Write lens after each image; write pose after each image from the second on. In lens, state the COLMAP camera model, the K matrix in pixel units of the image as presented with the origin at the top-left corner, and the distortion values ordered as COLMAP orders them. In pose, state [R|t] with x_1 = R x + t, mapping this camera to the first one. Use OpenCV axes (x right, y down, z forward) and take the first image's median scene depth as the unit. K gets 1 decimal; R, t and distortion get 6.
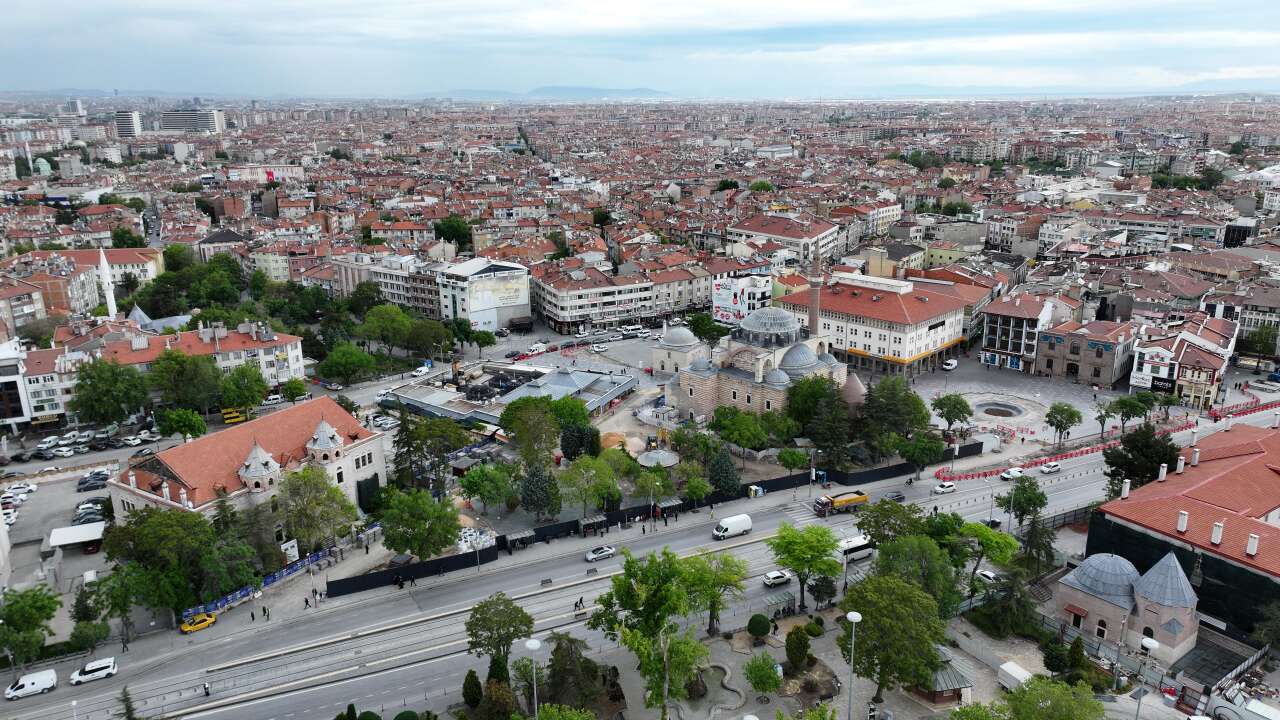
lens RADIAL K [[901.4, 0, 646.8], [0, 901.4, 354.6], [0, 0, 1]] dist [0.003660, 0.010212]
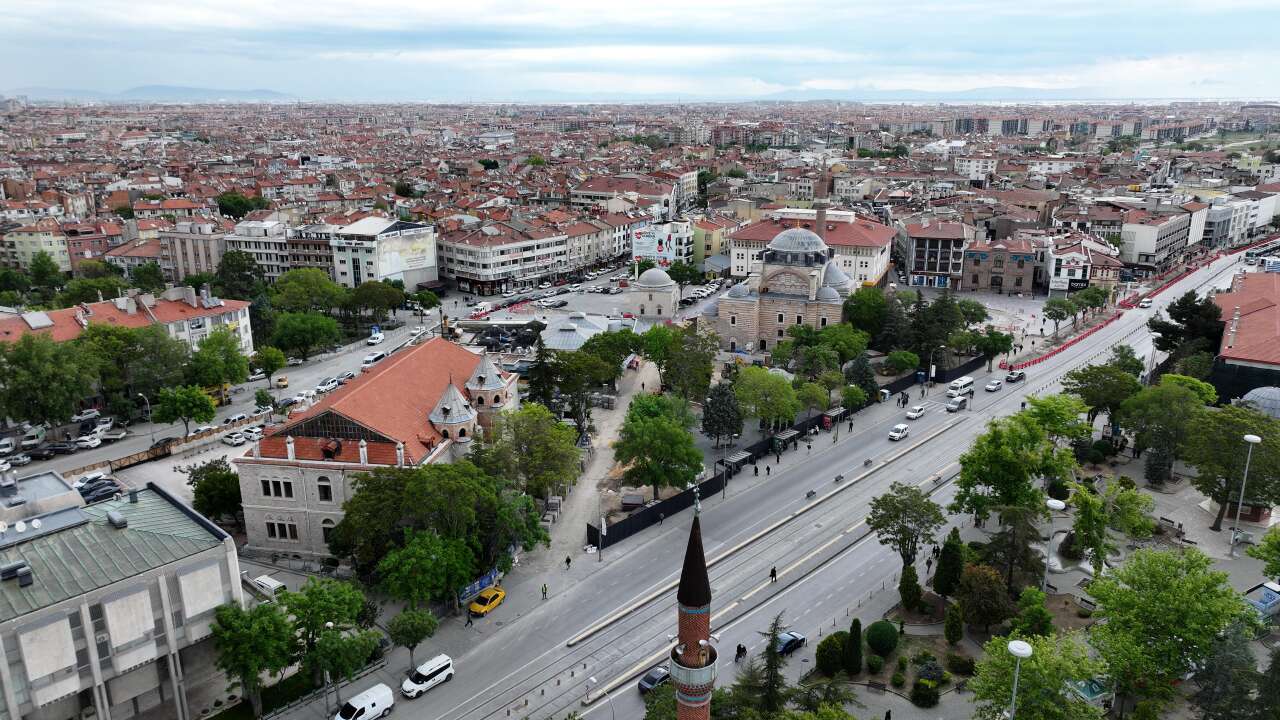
lens RADIAL K [[901.4, 0, 646.3], [0, 901.4, 355.6], [0, 0, 1]] dist [0.003660, 0.010212]
pose [[0.925526, -0.095673, 0.366399, -0.344397], [0.097401, 0.995149, 0.013814, 0.049868], [-0.365943, 0.022902, 0.930355, 0.126249]]
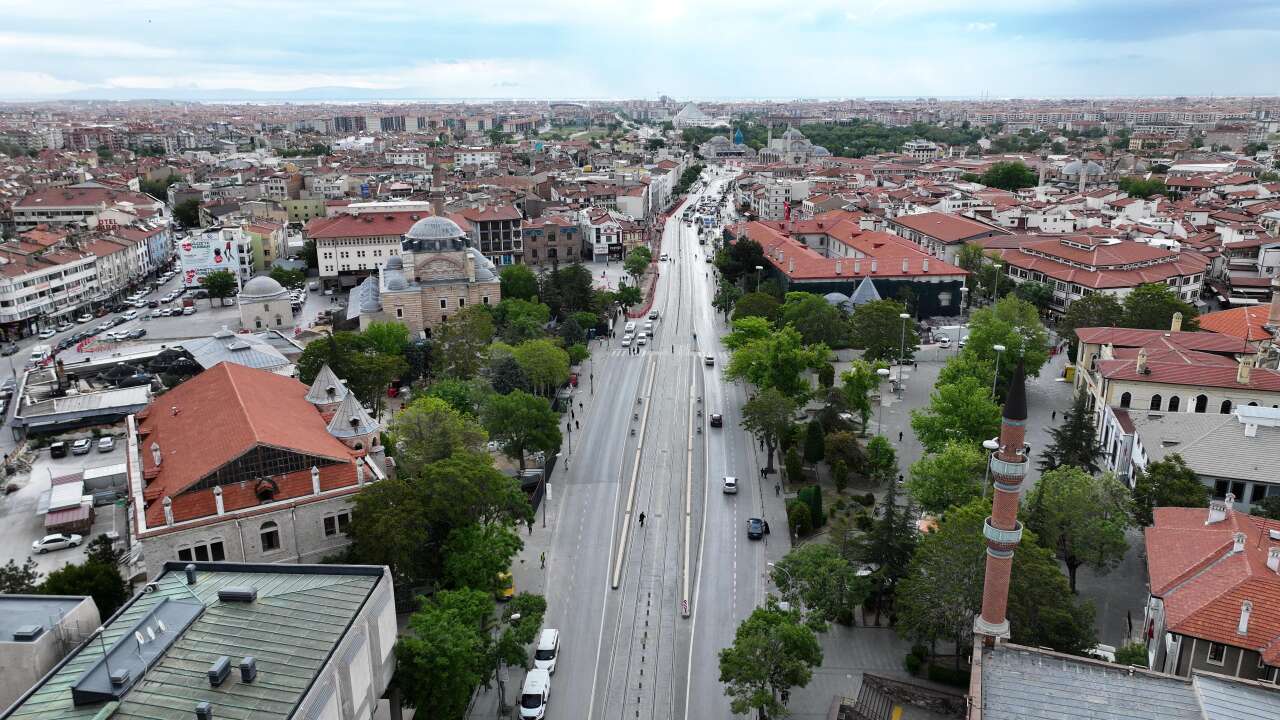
lens RADIAL K [[901.4, 0, 648.9], [0, 901.4, 355.4], [0, 0, 1]] dist [0.003660, 0.010212]
pose [[0.475083, -0.235709, 0.847784, -0.566895], [0.243251, 0.961090, 0.130898, 0.021141], [-0.845651, 0.144037, 0.513934, 0.259422]]
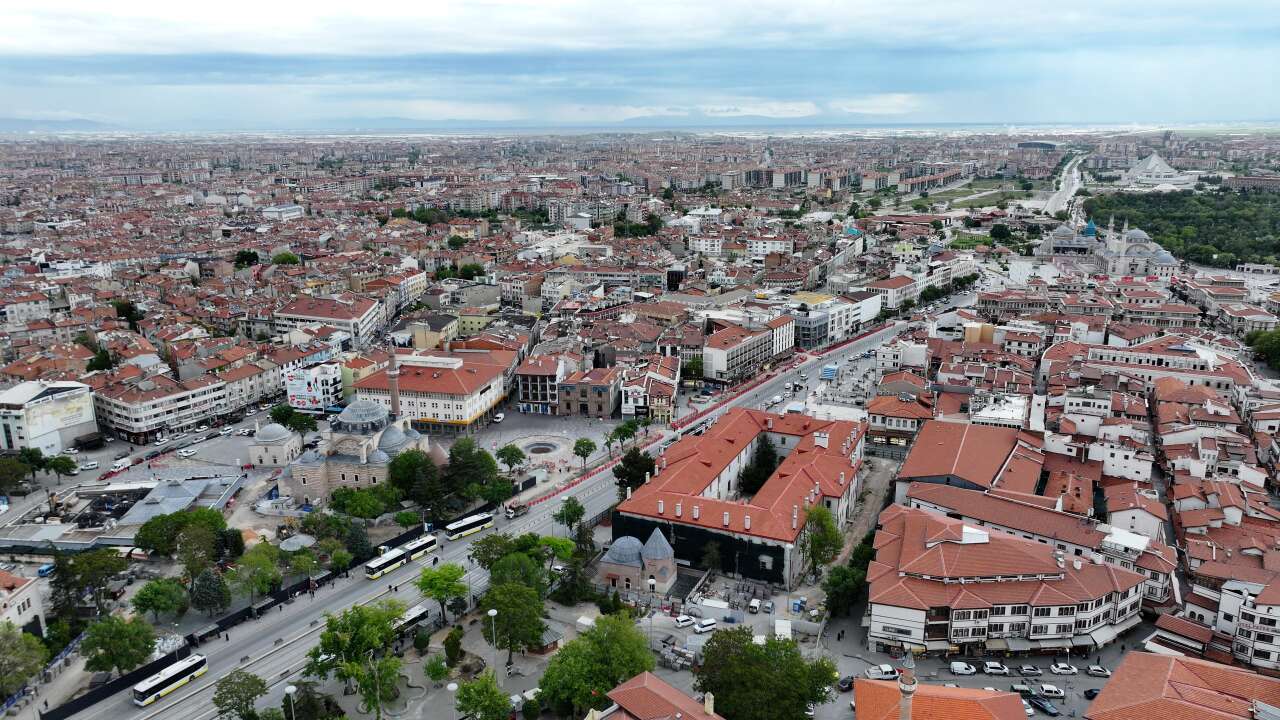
lens RADIAL K [[901.4, 0, 647.8], [0, 901.4, 358.8], [0, 0, 1]] dist [0.003660, 0.010212]
pose [[0.856972, -0.128641, 0.499049, -0.120776], [0.142437, 0.989748, 0.010536, -0.058583], [-0.495288, 0.062054, 0.866510, -0.242809]]
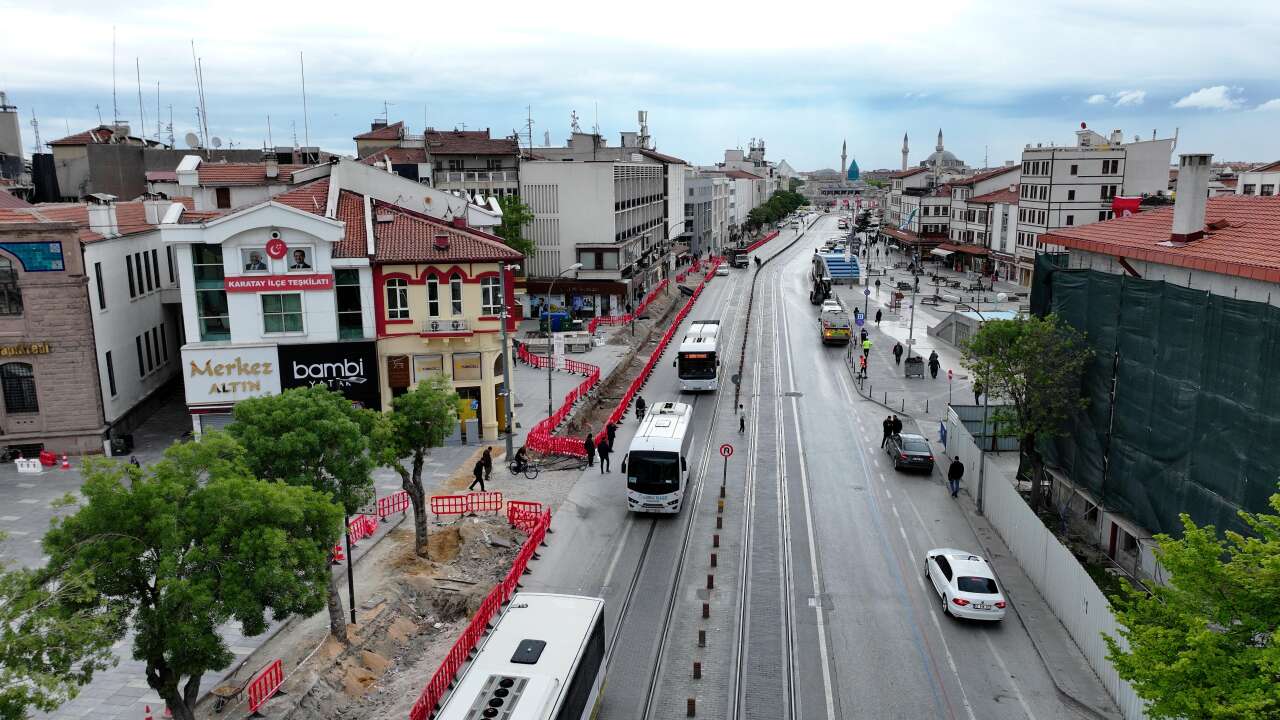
lens RADIAL K [[901.4, 0, 642.5], [0, 901.4, 362.6], [0, 0, 1]] dist [0.003660, 0.010212]
pose [[0.566248, -0.161919, 0.808174, 0.408715], [0.230366, 0.972529, 0.033441, 0.038602], [-0.791388, 0.167240, 0.587993, 0.757726]]
